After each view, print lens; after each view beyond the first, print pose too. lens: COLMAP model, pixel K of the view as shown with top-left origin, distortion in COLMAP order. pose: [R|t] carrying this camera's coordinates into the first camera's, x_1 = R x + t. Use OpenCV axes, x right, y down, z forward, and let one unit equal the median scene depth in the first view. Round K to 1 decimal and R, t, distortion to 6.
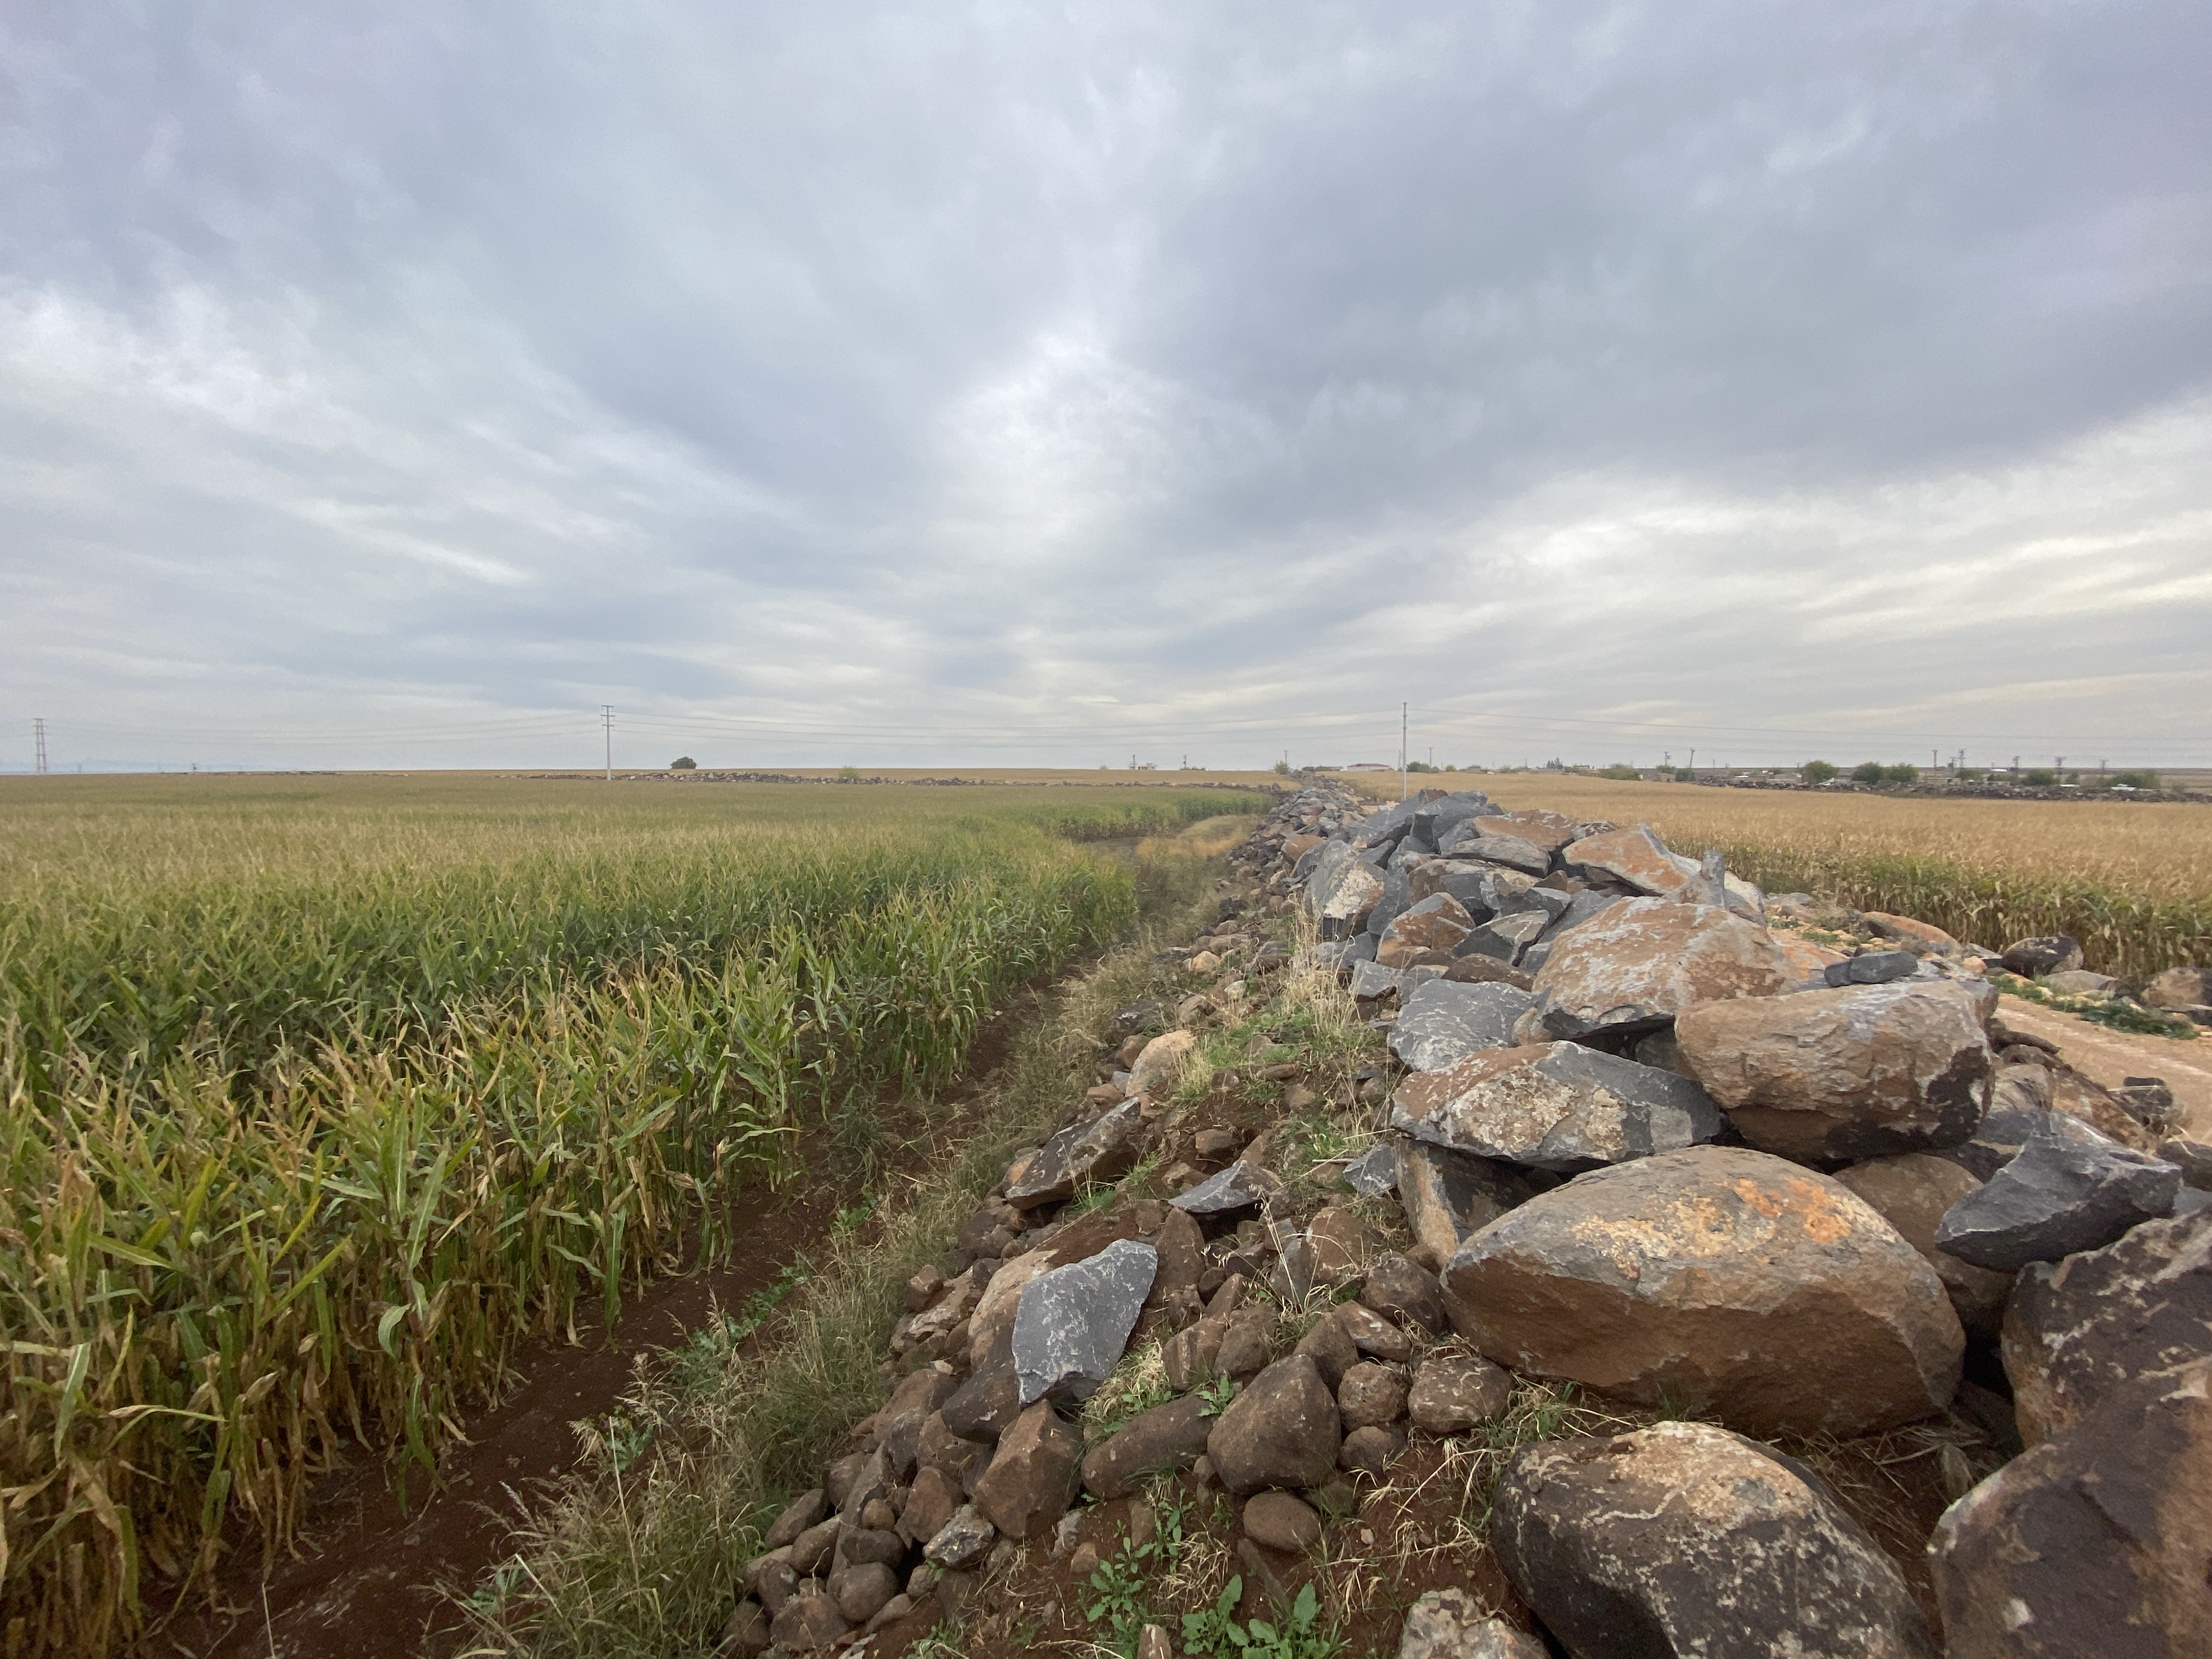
lens RADIAL K [[888.4, 0, 1110.7], [0, 888.4, 827.0], [0, 0, 1]] dist [0.018596, -0.019466]
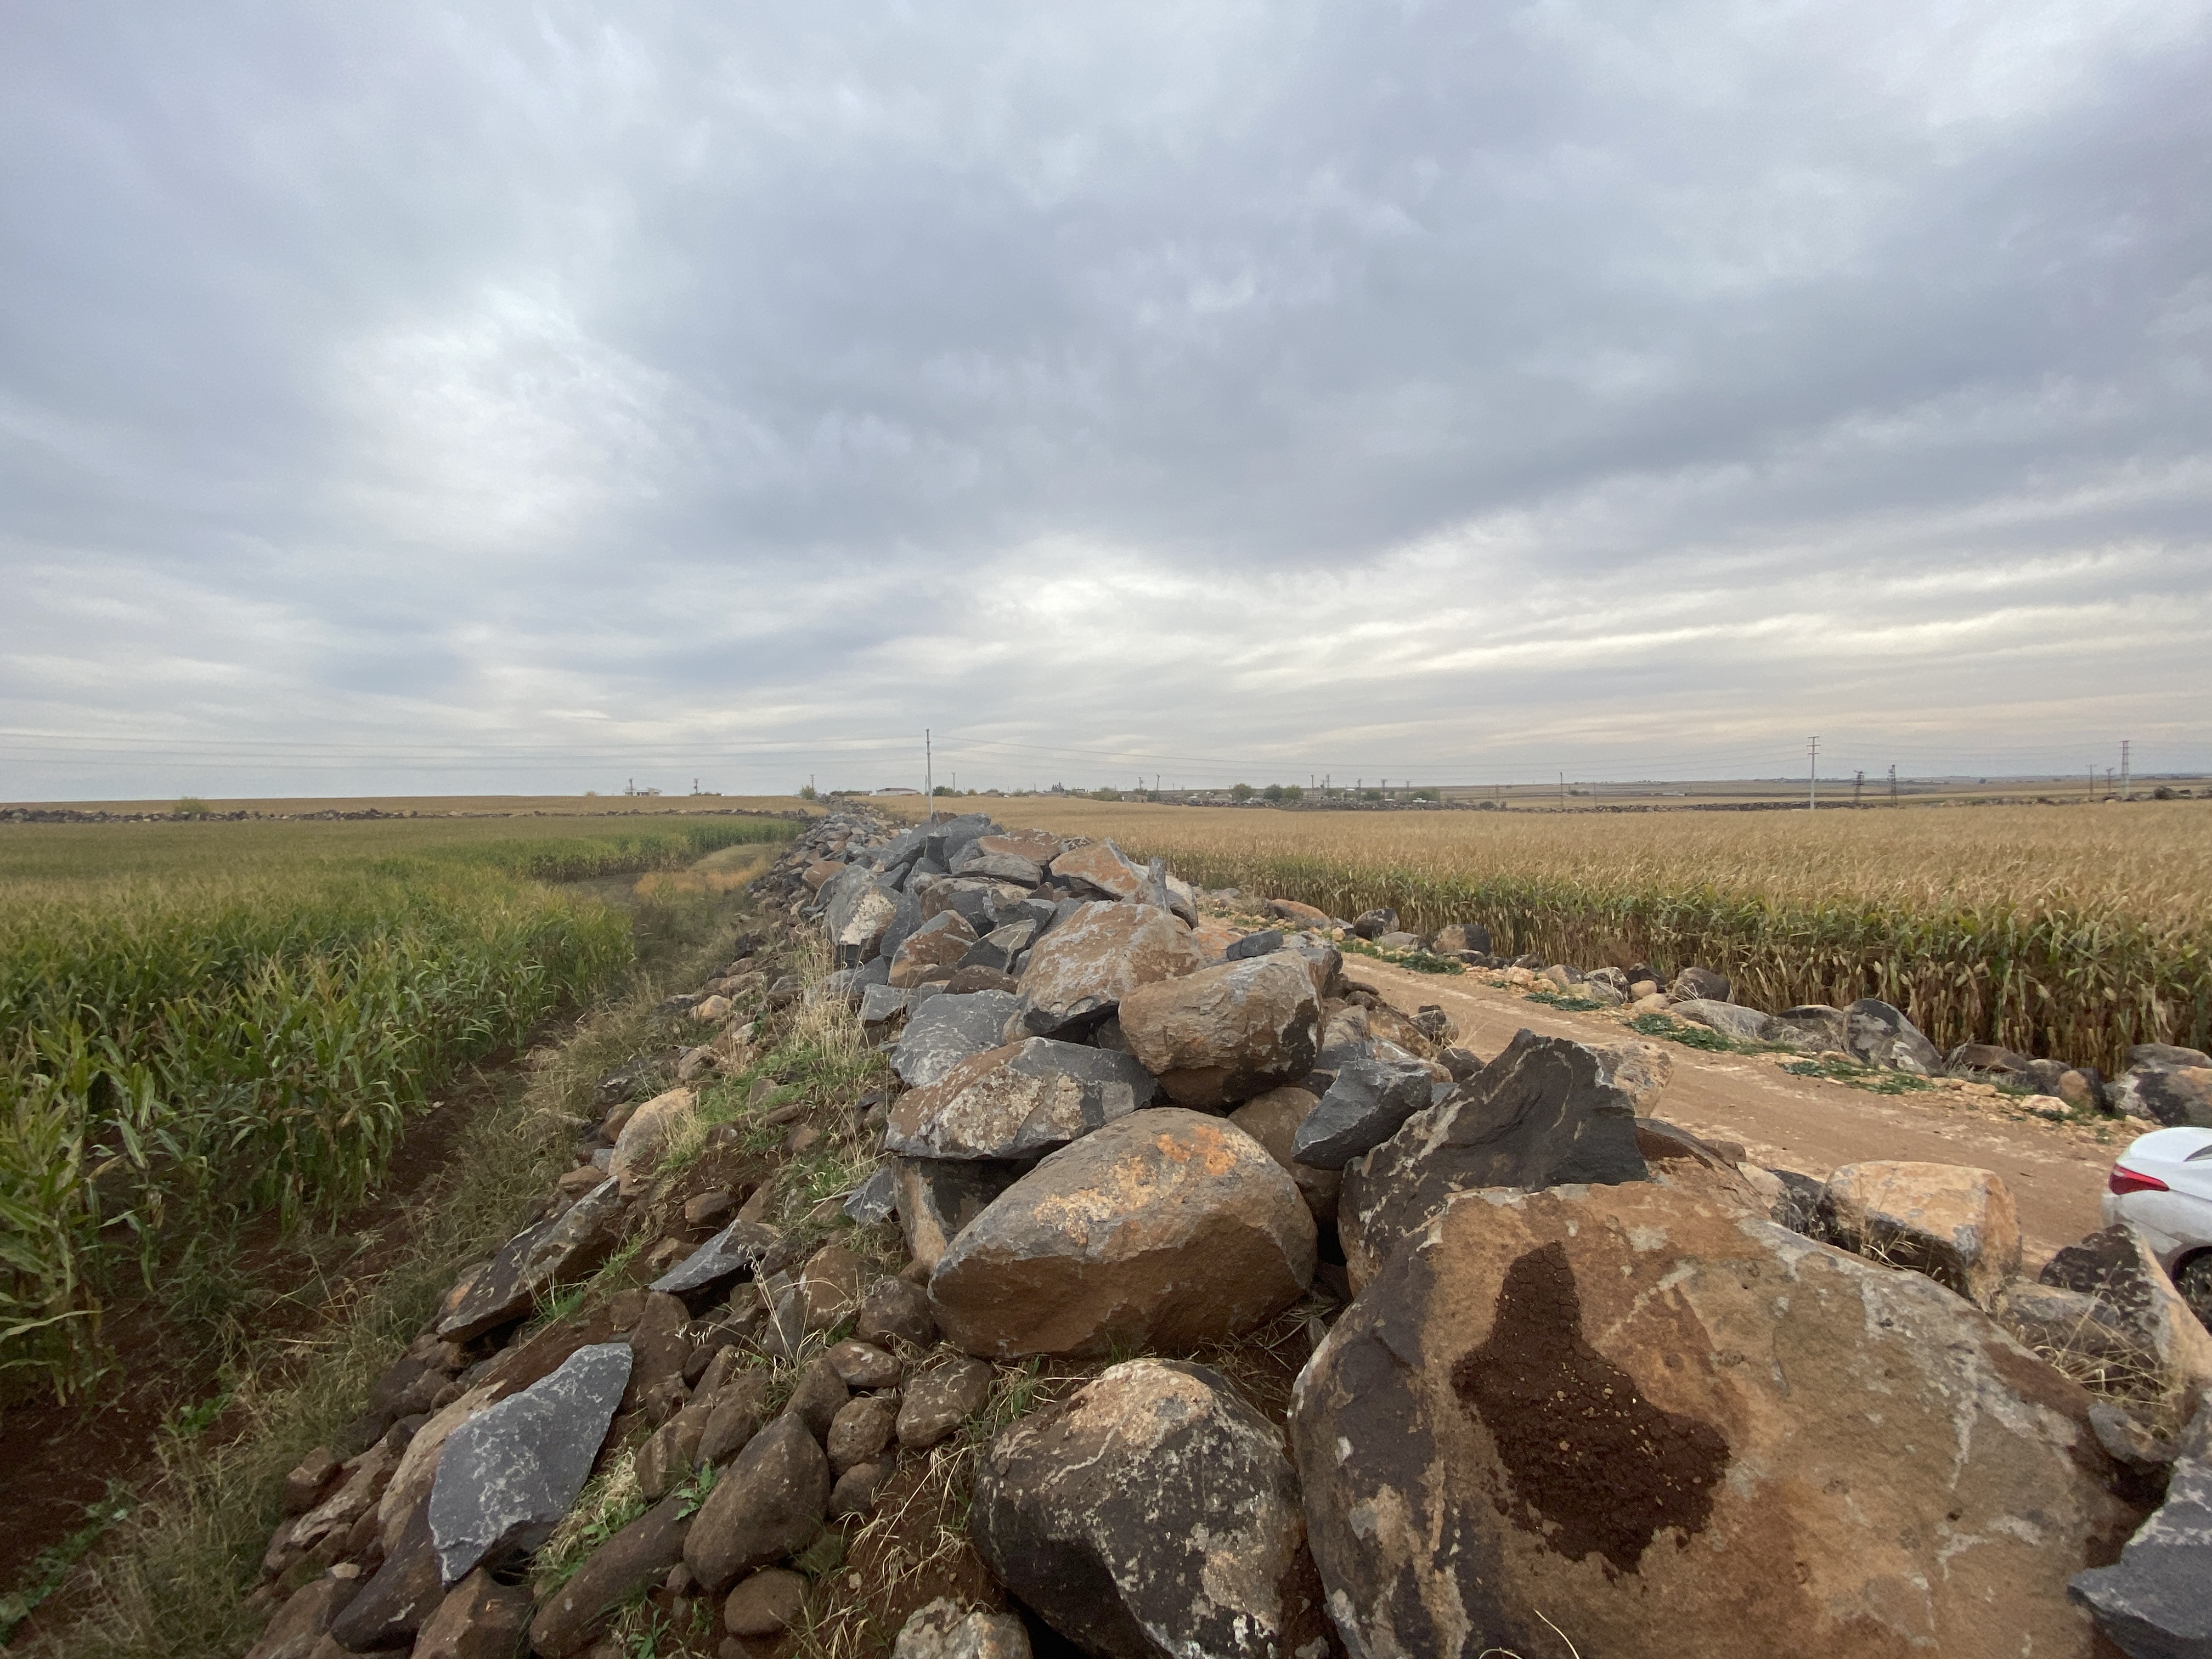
lens RADIAL K [[887.8, 0, 1101.5], [0, 887.8, 823.9], [0, 0, 1]] dist [0.014897, -0.018251]
pose [[0.874161, -0.028295, 0.484812, 0.040551], [0.043142, 0.998879, -0.019491, 0.000254], [-0.483717, 0.037954, 0.874401, -0.005039]]
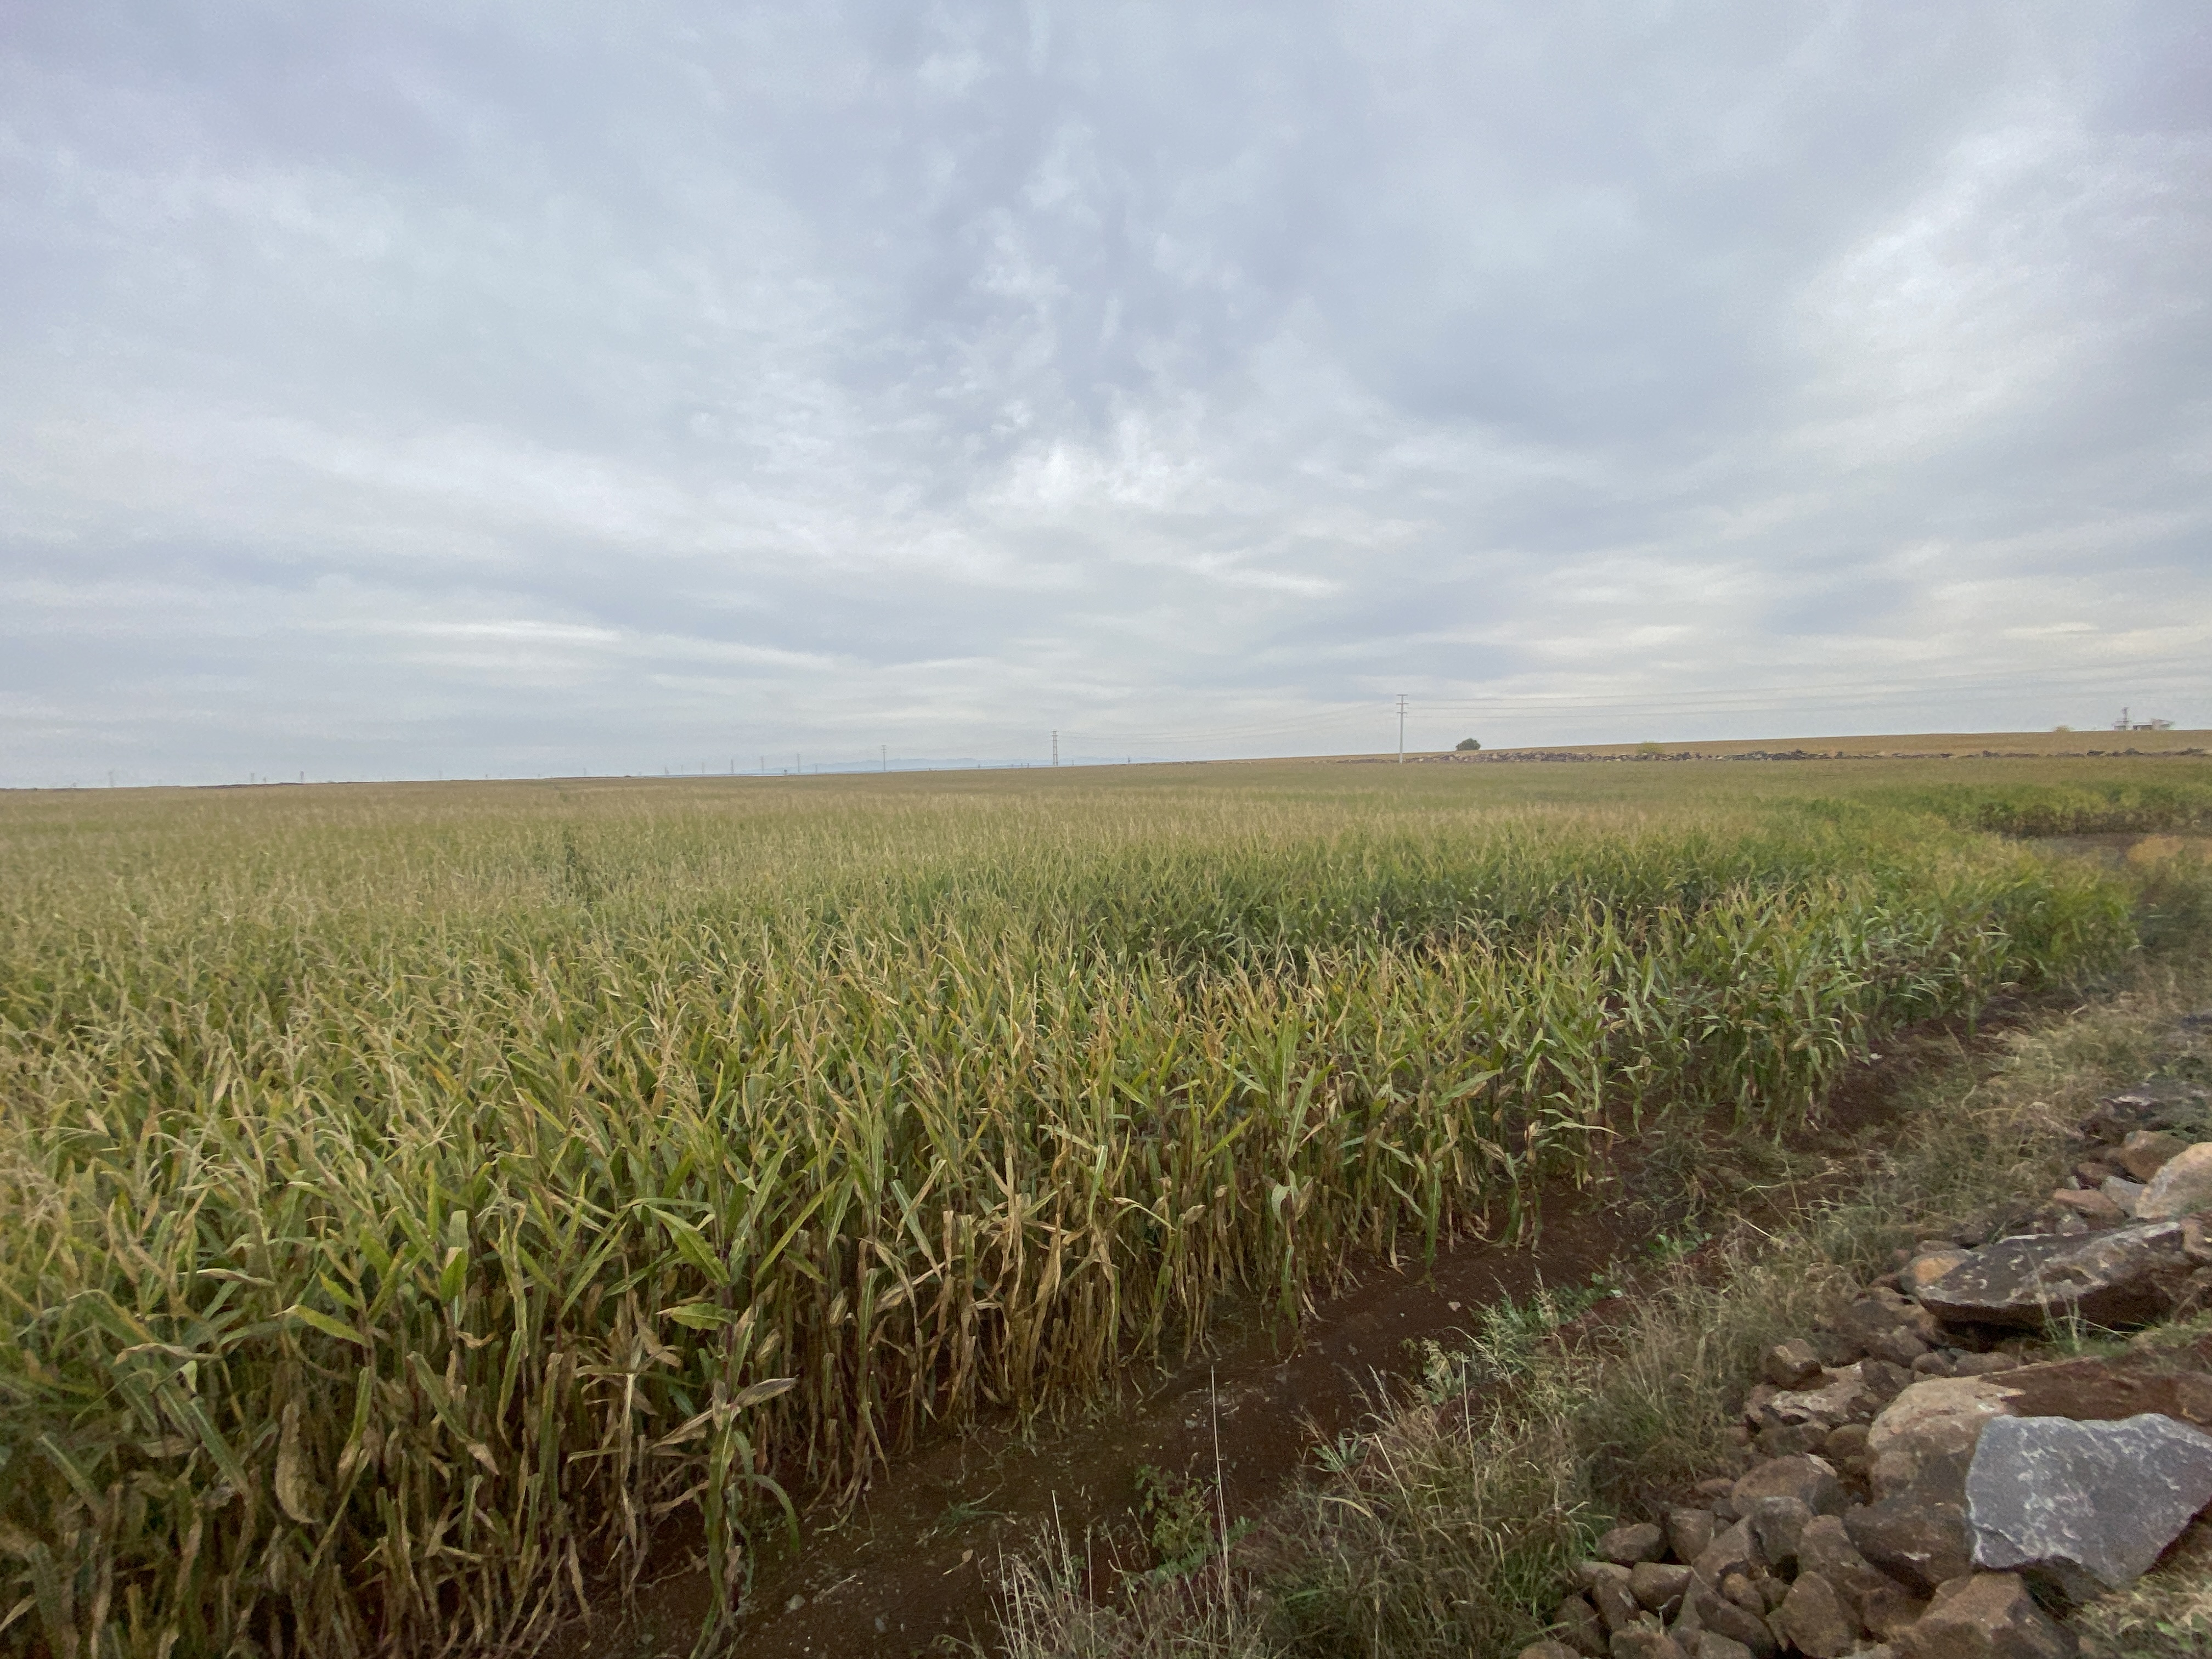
lens RADIAL K [[896.3, 0, 1115.0], [0, 896.3, 826.6], [0, 0, 1]] dist [0.016412, -0.017740]
pose [[0.687671, 0.032785, -0.725282, -0.063027], [-0.017298, 0.999436, 0.028776, 0.001394], [0.725816, -0.007243, 0.687850, -0.041388]]
